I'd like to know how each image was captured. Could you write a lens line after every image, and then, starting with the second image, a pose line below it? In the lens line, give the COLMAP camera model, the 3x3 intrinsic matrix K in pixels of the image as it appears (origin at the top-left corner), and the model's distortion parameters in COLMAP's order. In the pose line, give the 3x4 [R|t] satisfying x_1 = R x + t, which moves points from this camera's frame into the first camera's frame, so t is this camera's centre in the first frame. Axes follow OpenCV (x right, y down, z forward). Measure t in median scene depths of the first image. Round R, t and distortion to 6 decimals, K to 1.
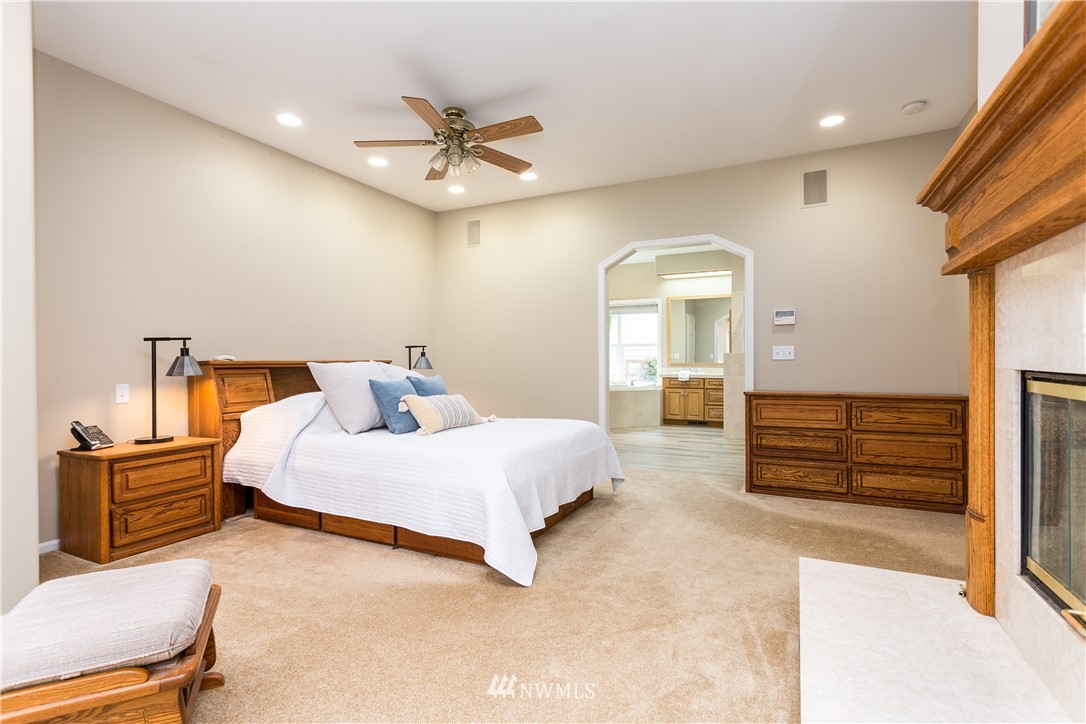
lens RADIAL K [[514.0, 0, 539.2], [0, 514.0, 359.7], [0, 0, 1]] dist [0.000627, -0.000233]
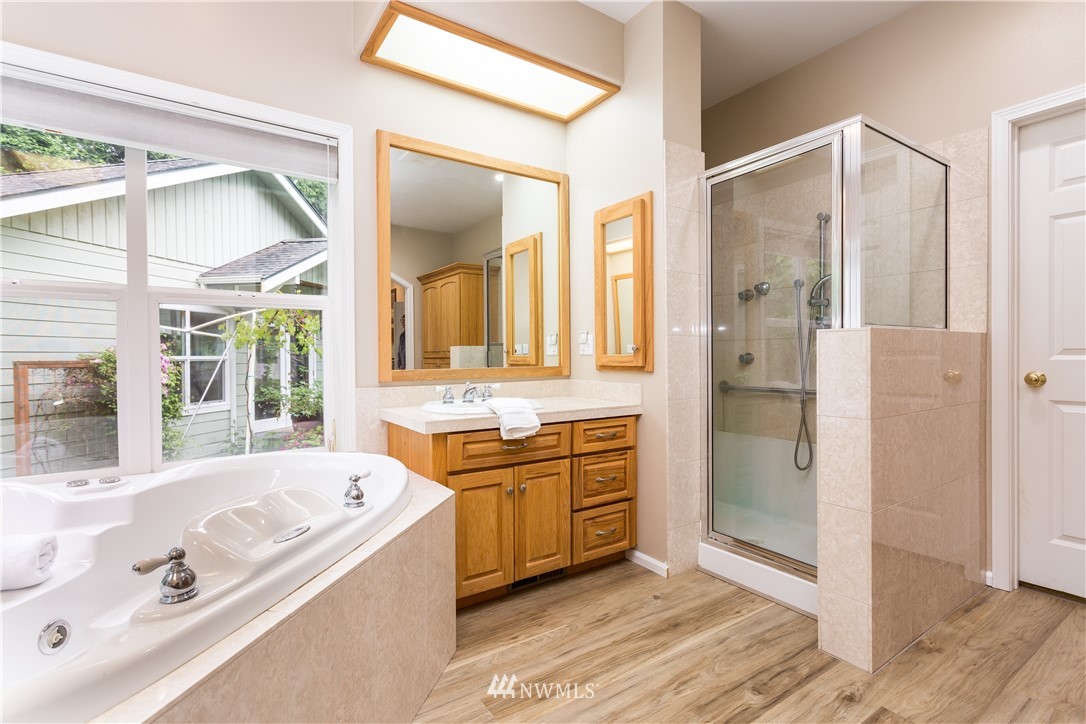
lens RADIAL K [[514.0, 0, 543.8], [0, 514.0, 359.5], [0, 0, 1]] dist [0.000627, -0.000233]
pose [[0.493928, -0.010951, 0.869434, 0.058845], [0.009176, 0.999931, 0.007382, -0.000859], [-0.869454, 0.004332, 0.493994, 0.856443]]
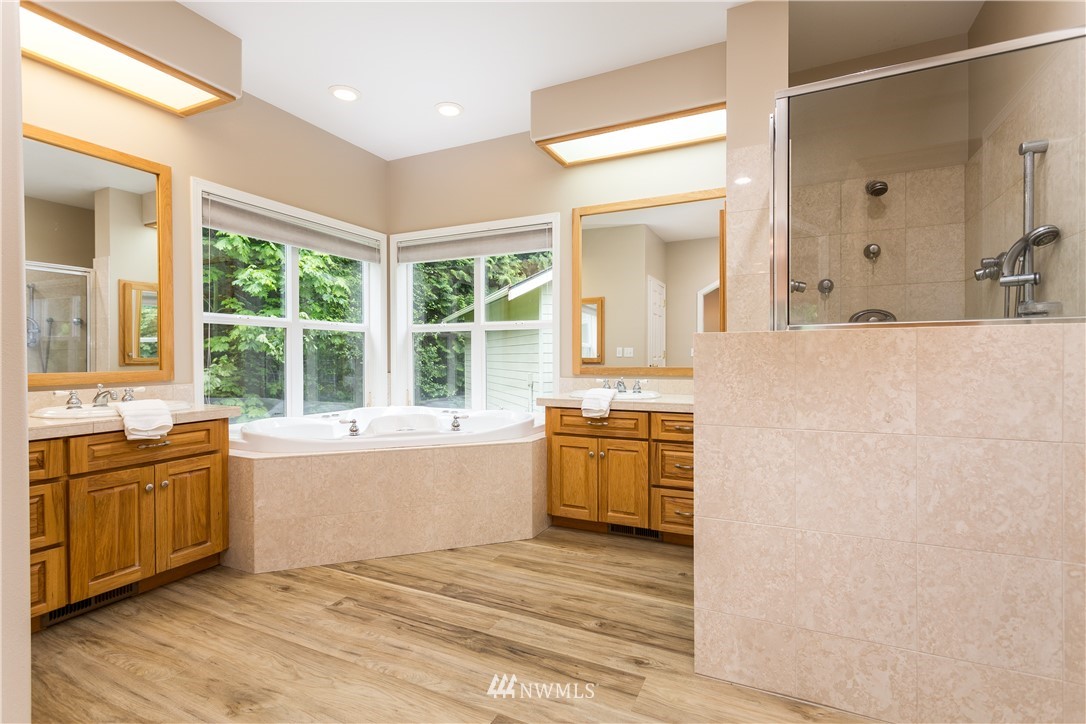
lens RADIAL K [[514.0, 0, 540.5], [0, 514.0, 358.8], [0, 0, 1]] dist [0.000627, -0.000233]
pose [[0.999974, -0.003974, 0.005961, 0.239438], [0.003961, 0.999990, 0.002286, -0.001364], [-0.005970, -0.002263, 0.999980, 0.633095]]
